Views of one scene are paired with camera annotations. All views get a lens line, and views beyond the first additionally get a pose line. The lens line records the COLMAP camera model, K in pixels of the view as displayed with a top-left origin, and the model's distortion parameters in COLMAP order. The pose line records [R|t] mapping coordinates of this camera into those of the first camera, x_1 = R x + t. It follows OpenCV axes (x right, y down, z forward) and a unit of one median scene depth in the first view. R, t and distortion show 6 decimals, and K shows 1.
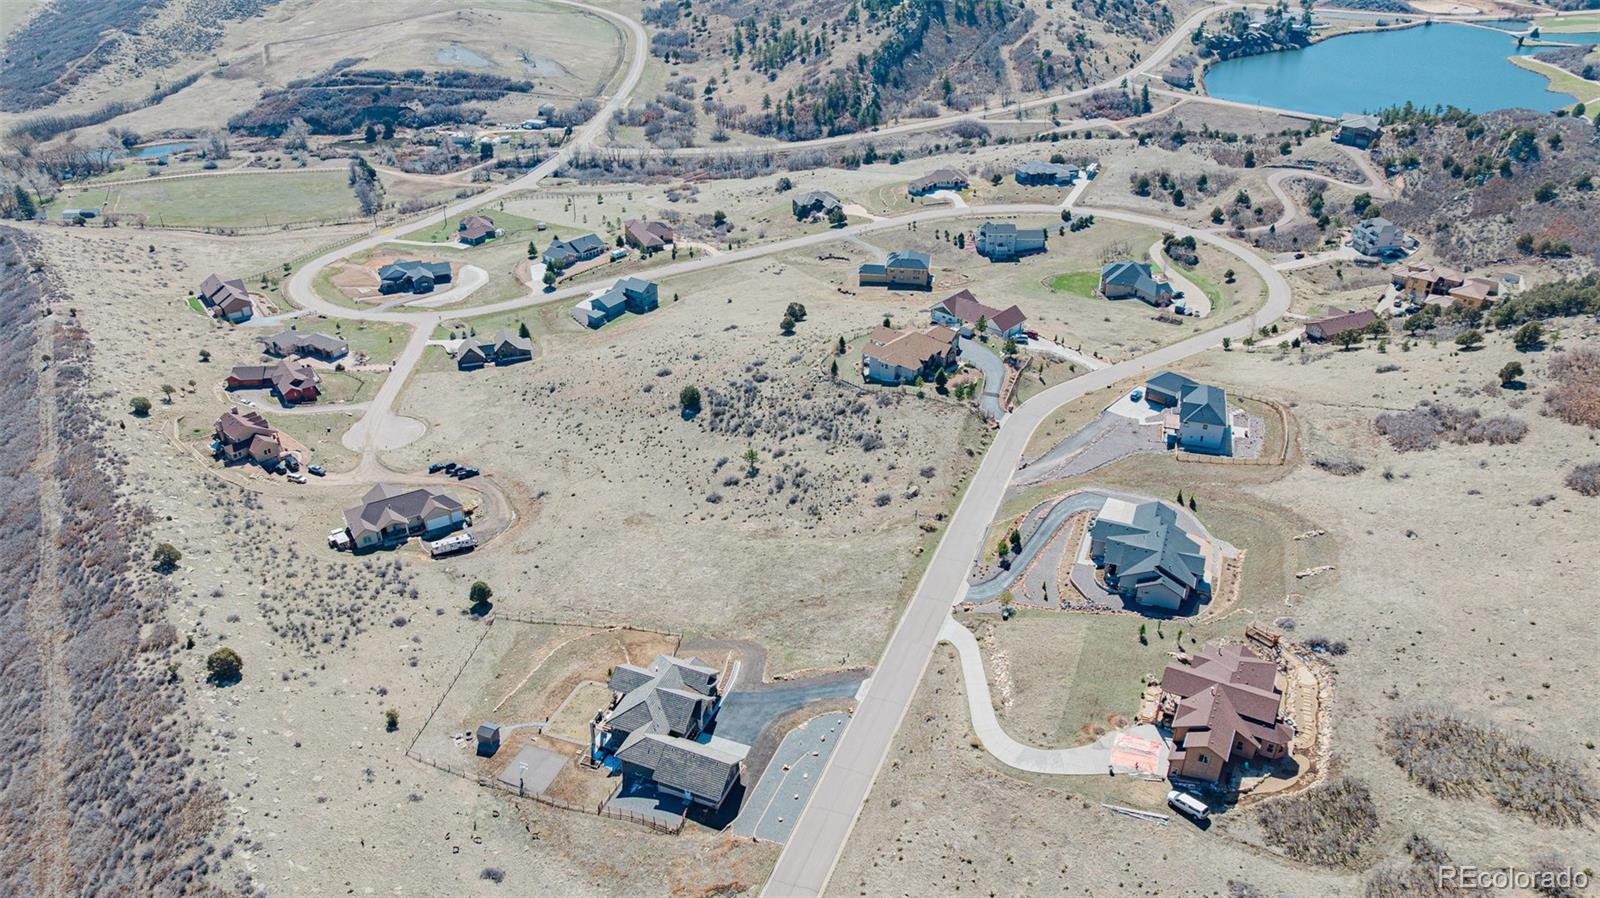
lens RADIAL K [[1128.6, 0, 797.4], [0, 1128.6, 445.4], [0, 0, 1]] dist [-0.021182, 0.011259]
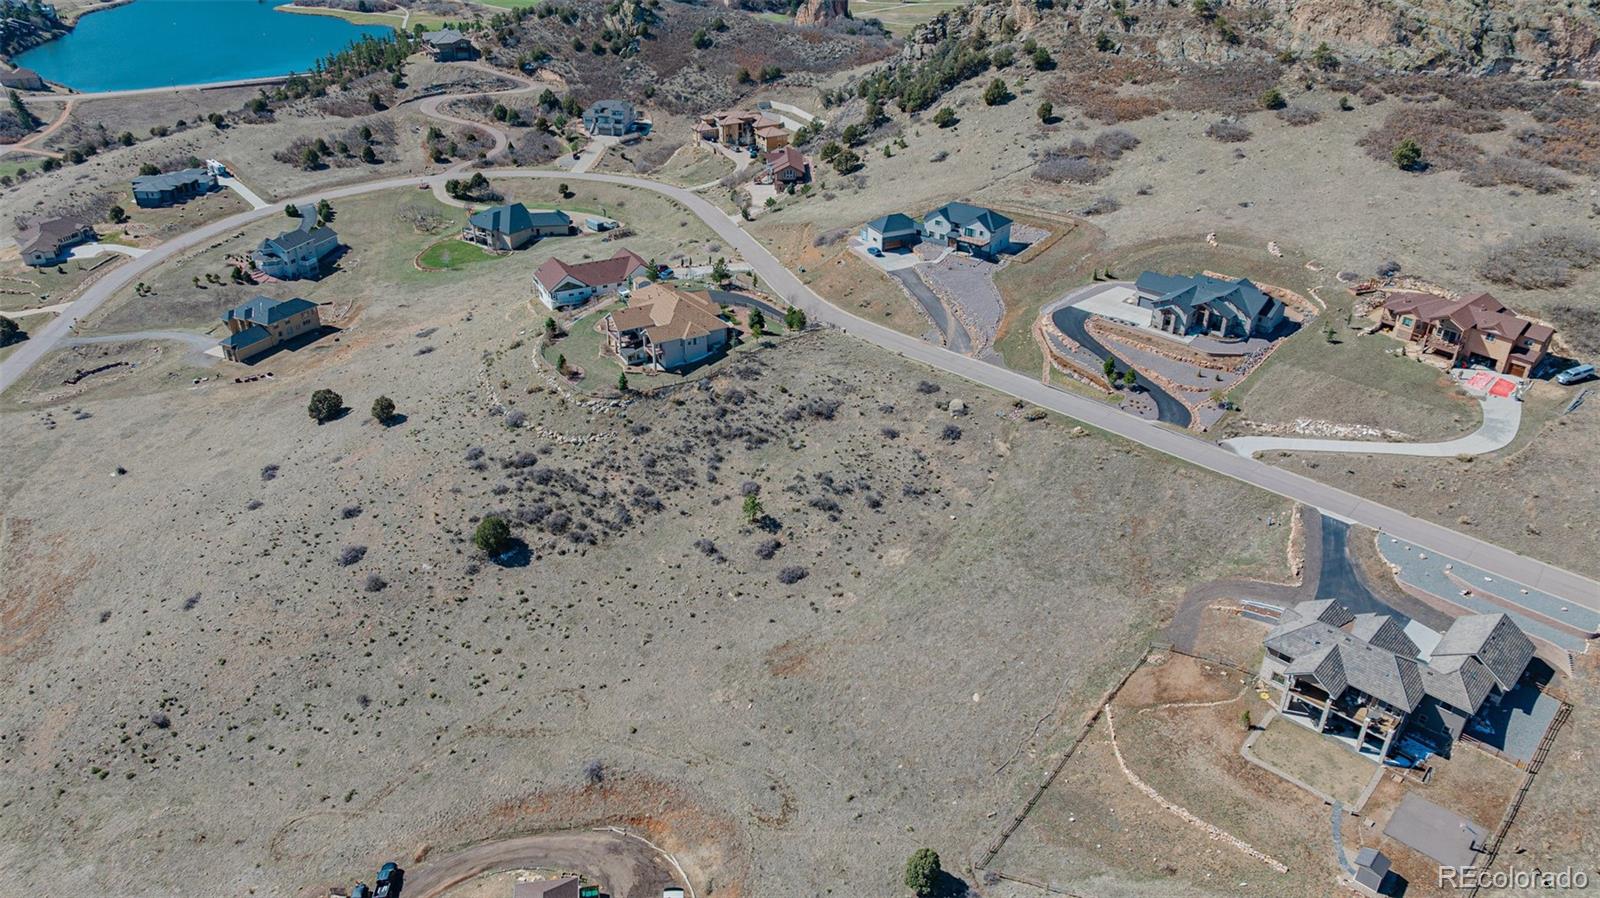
lens RADIAL K [[1128.6, 0, 797.4], [0, 1128.6, 445.4], [0, 0, 1]] dist [-0.021182, 0.011259]
pose [[0.374972, -0.460299, 0.804687, -0.342404], [0.465448, 0.844161, 0.265988, -0.116079], [-0.801719, 0.274802, 0.530782, 0.366386]]
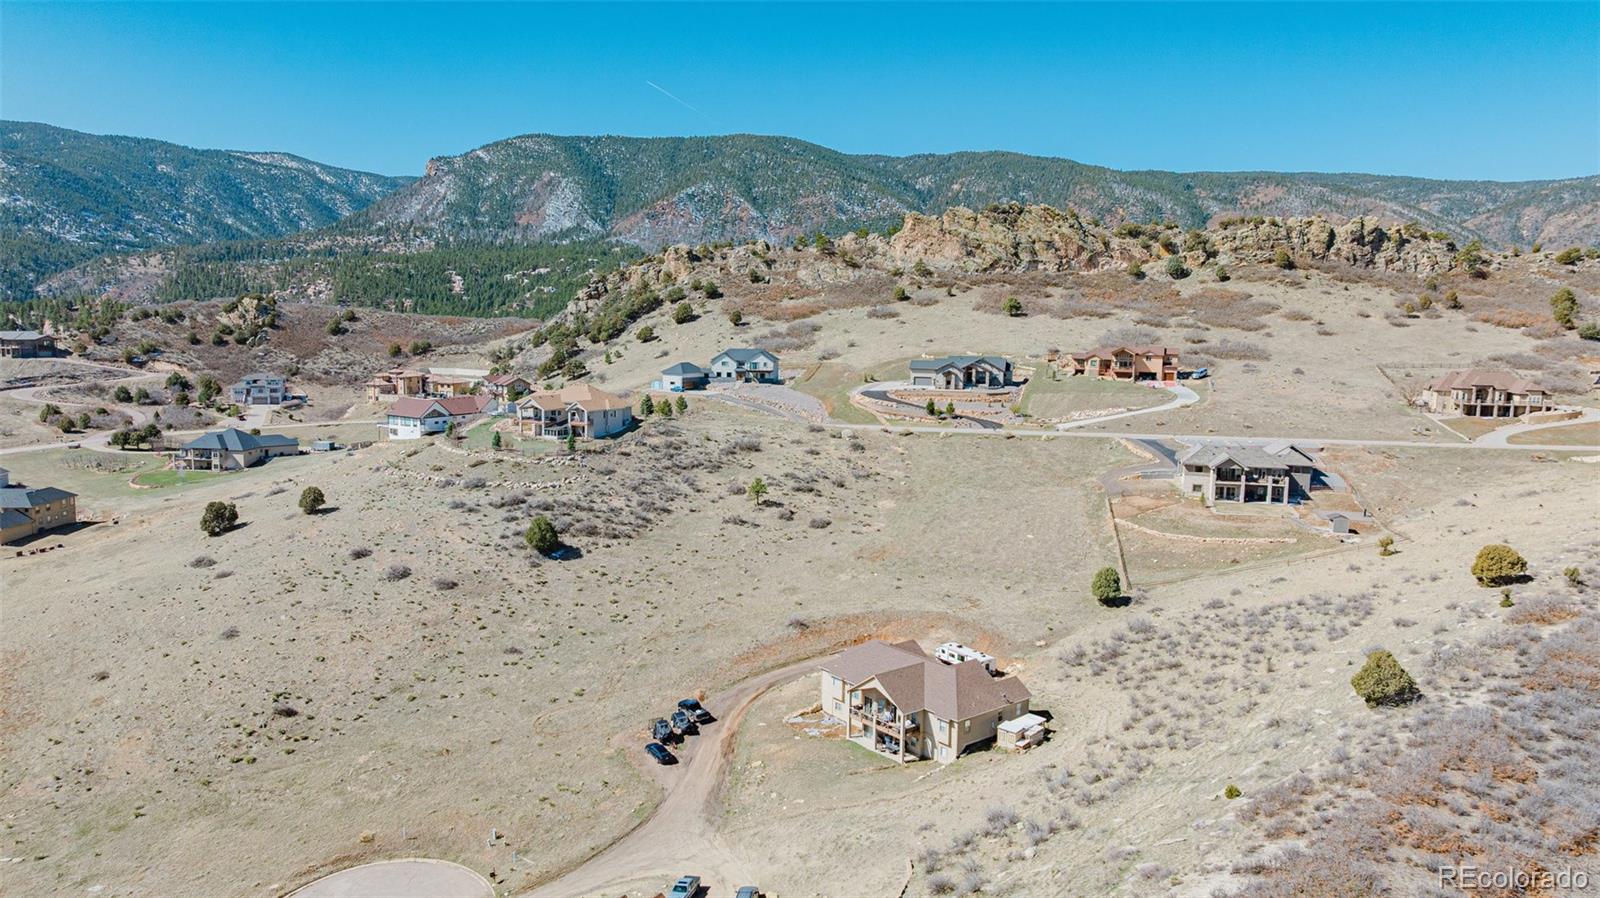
lens RADIAL K [[1128.6, 0, 797.4], [0, 1128.6, 445.4], [0, 0, 1]] dist [-0.021182, 0.011259]
pose [[-0.149426, -0.134095, 0.979638, -0.492957], [0.486872, 0.852350, 0.190935, -0.093148], [-0.860597, 0.505489, -0.062076, 0.612402]]
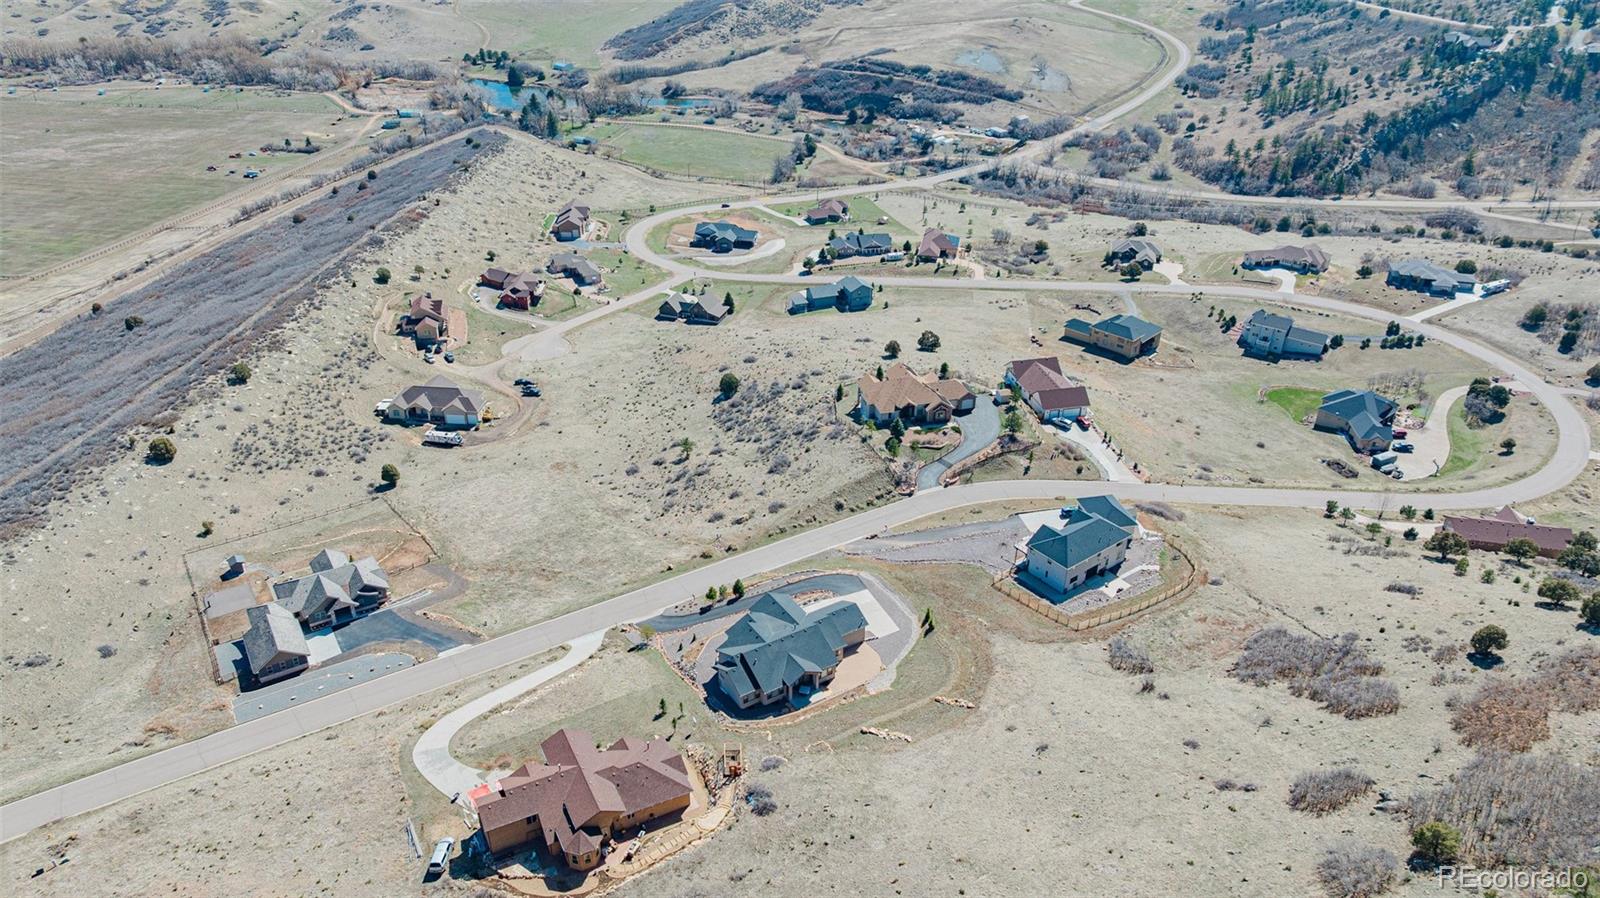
lens RADIAL K [[1124.5, 0, 797.0], [0, 1124.5, 451.6], [0, 0, 1]] dist [-0.012018, -0.007749]
pose [[0.812606, 0.295119, -0.502570, 0.332301], [-0.299573, 0.951186, 0.074174, -0.054079], [0.499928, 0.090282, 0.861349, 0.110332]]
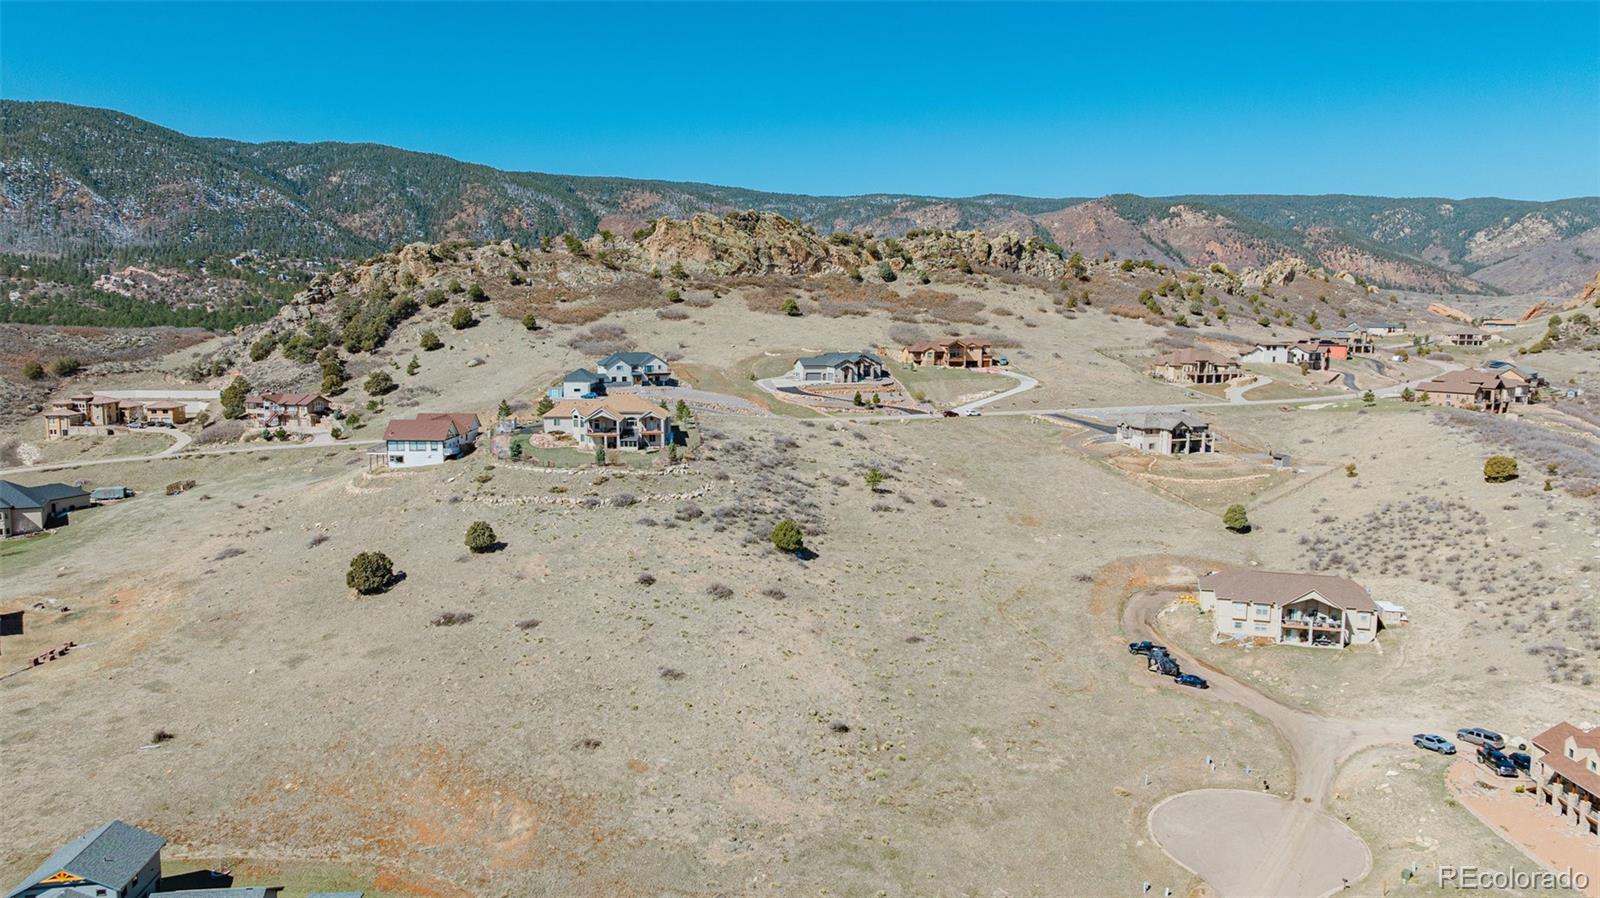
lens RADIAL K [[1125.6, 0, 794.9], [0, 1125.6, 448.2], [0, 0, 1]] dist [-0.008260, 0.000970]
pose [[-0.656793, -0.104343, 0.746817, -0.386048], [0.373222, 0.815586, 0.442183, -0.248107], [-0.655232, 0.569151, -0.496728, 0.879686]]
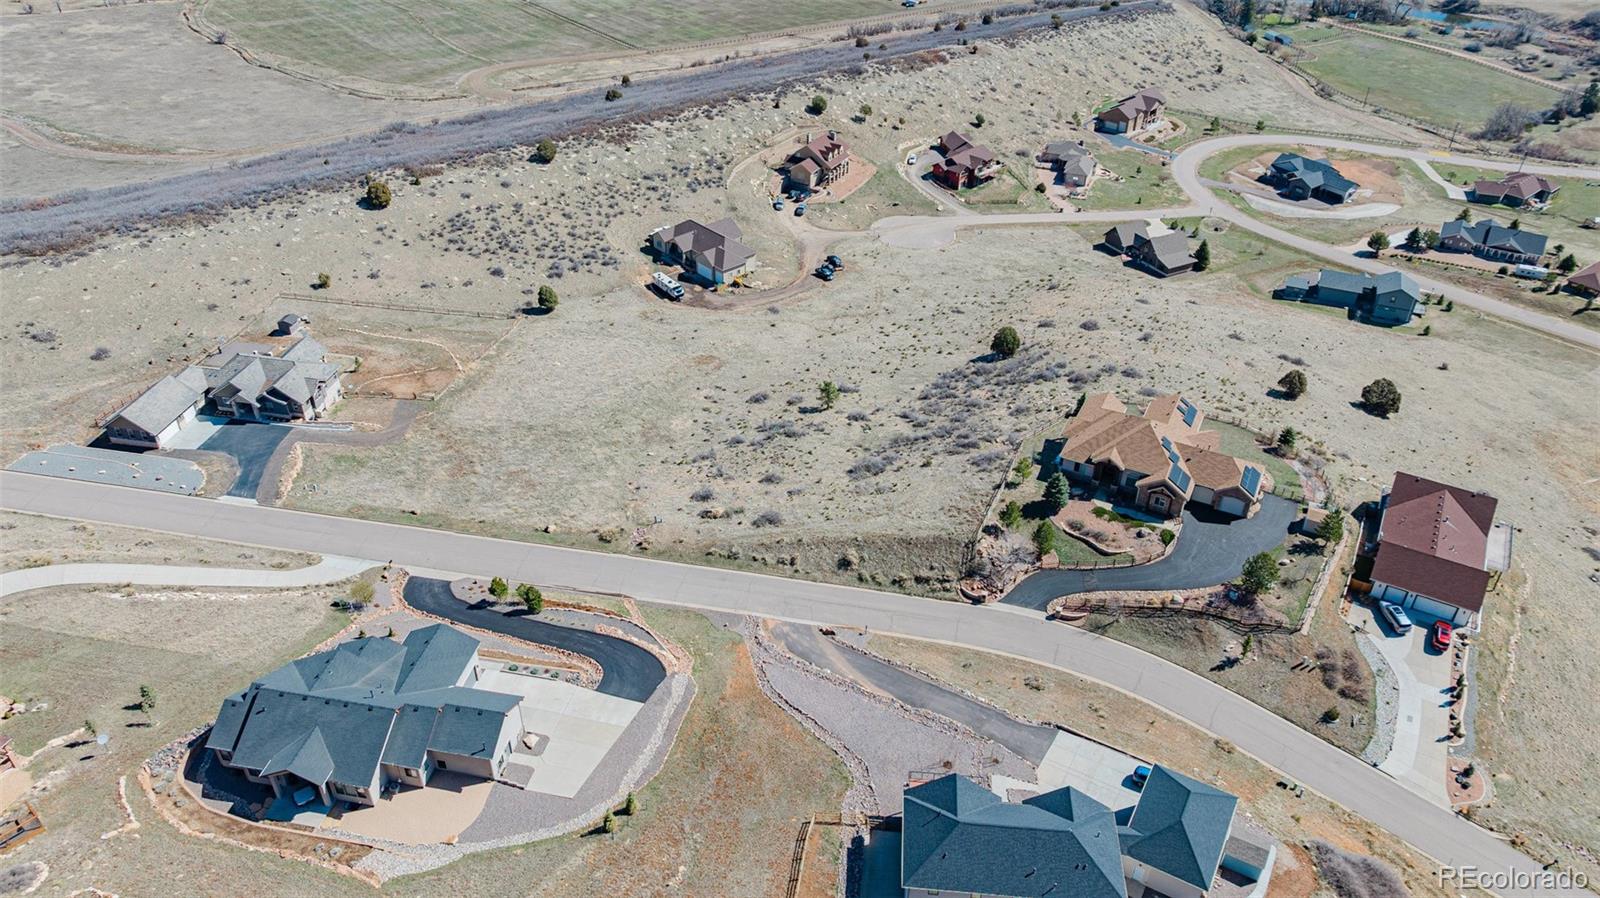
lens RADIAL K [[1128.6, 0, 797.4], [0, 1128.6, 445.4], [0, 0, 1]] dist [-0.021182, 0.011259]
pose [[0.203394, 0.555629, -0.806168, 0.327106], [-0.503147, 0.765657, 0.400765, -0.143635], [0.839925, 0.324108, 0.435293, 0.417990]]
